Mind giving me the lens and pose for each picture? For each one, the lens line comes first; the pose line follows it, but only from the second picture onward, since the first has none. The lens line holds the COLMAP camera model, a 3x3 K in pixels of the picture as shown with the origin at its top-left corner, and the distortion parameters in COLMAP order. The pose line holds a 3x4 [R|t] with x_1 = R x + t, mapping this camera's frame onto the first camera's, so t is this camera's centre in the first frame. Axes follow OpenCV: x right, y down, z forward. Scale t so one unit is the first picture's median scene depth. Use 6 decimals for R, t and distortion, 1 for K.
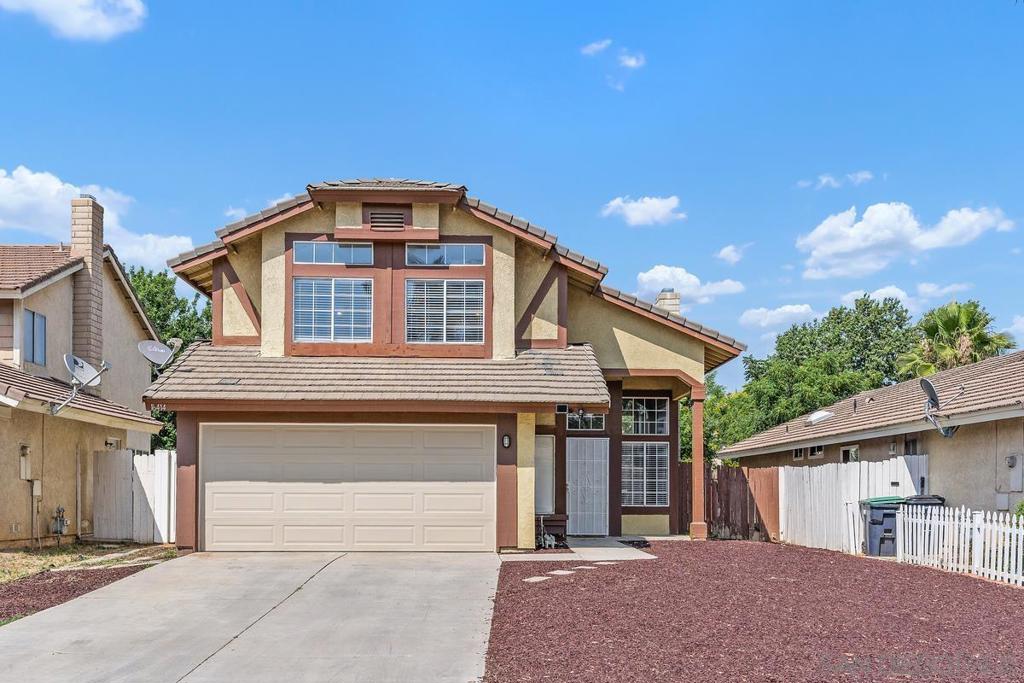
lens RADIAL K [[988.1, 0, 506.5], [0, 988.1, 398.4], [0, 0, 1]] dist [-0.013610, 0.000000]
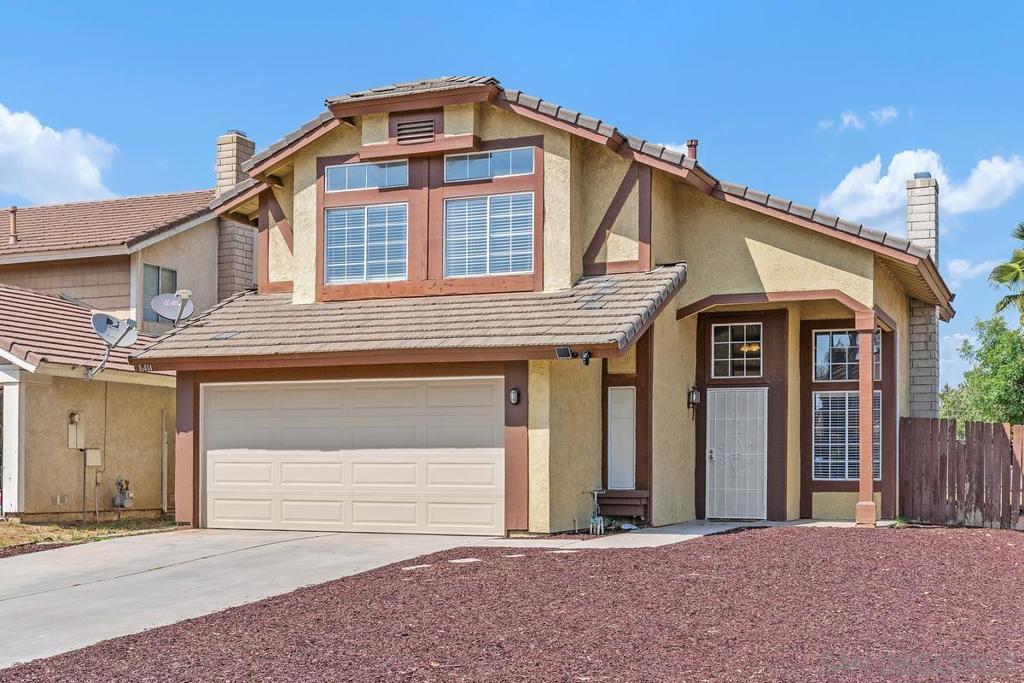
lens RADIAL K [[1286.4, 0, 511.9], [0, 1286.4, 337.5], [0, 0, 1]] dist [-0.059044, 0.000000]
pose [[0.910724, -0.042375, -0.410836, 0.380785], [0.041161, 0.999083, -0.011804, 0.007685], [0.410960, -0.006161, 0.911633, 0.057881]]
